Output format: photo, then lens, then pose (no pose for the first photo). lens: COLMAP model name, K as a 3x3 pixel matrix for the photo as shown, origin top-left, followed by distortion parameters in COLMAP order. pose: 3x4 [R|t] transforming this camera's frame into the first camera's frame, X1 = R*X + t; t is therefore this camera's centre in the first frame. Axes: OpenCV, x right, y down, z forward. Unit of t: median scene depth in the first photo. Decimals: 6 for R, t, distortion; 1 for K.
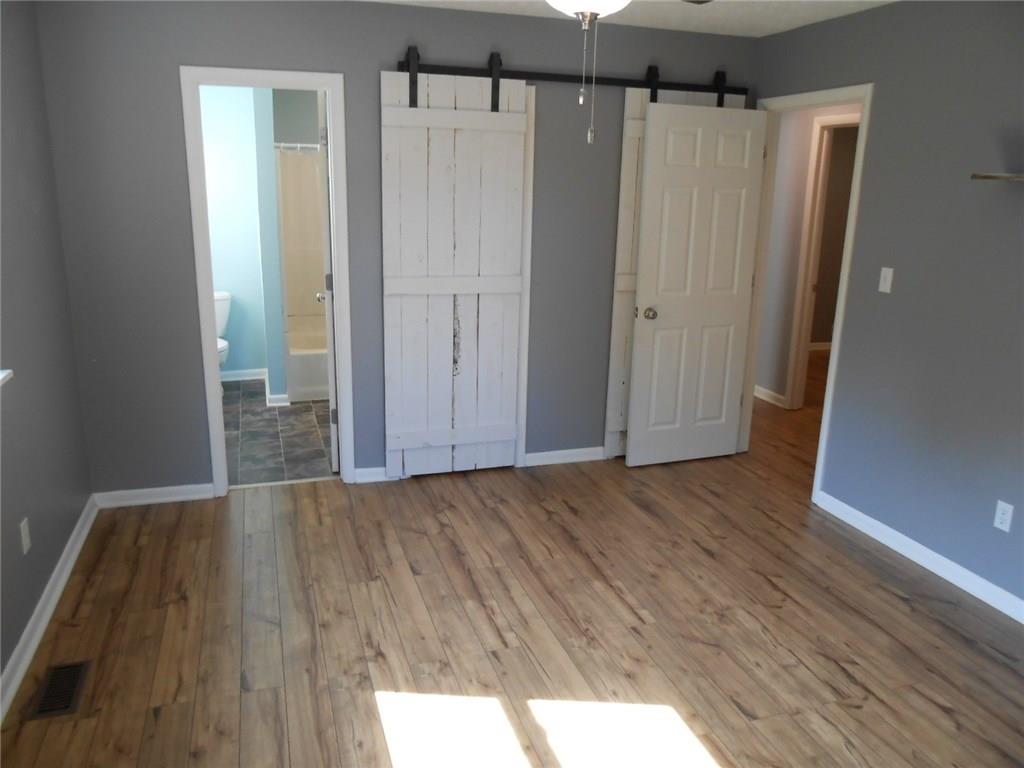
lens RADIAL K [[780.6, 0, 514.9], [0, 780.6, 383.1], [0, 0, 1]] dist [-0.050903, 0.047653]
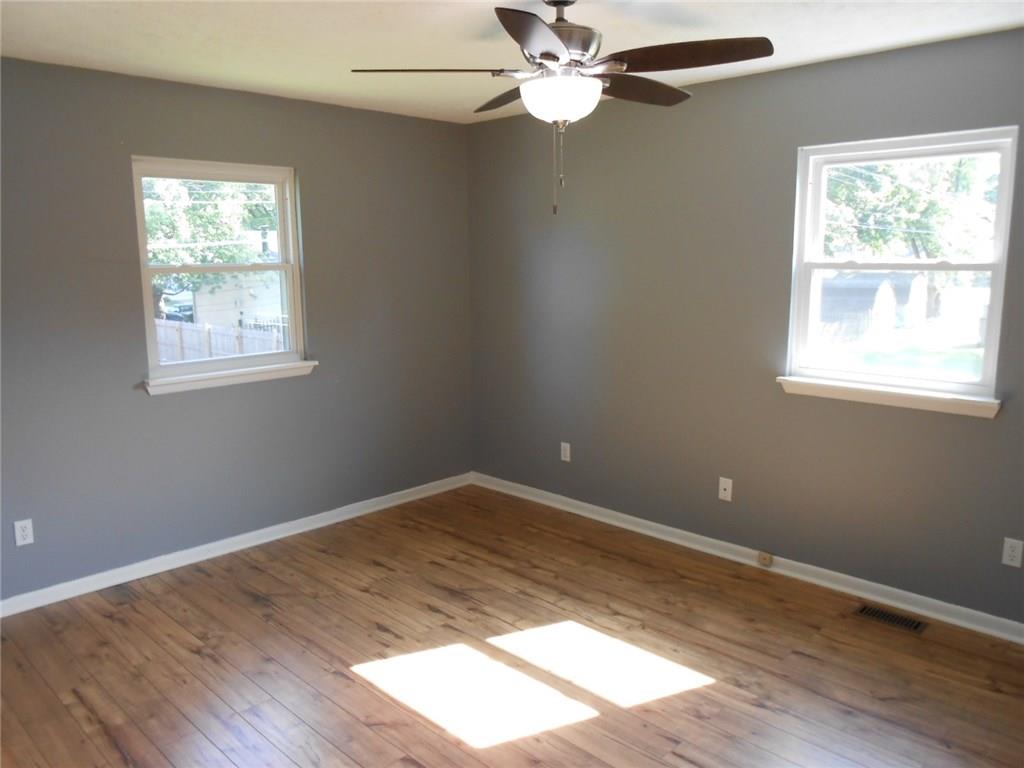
lens RADIAL K [[780.6, 0, 512.3], [0, 780.6, 385.2], [0, 0, 1]] dist [-0.050903, 0.047653]
pose [[-0.889365, 0.057624, -0.453553, 0.578900], [-0.129298, 0.919828, 0.370403, -0.387420], [0.438534, 0.388067, -0.810612, 1.594432]]
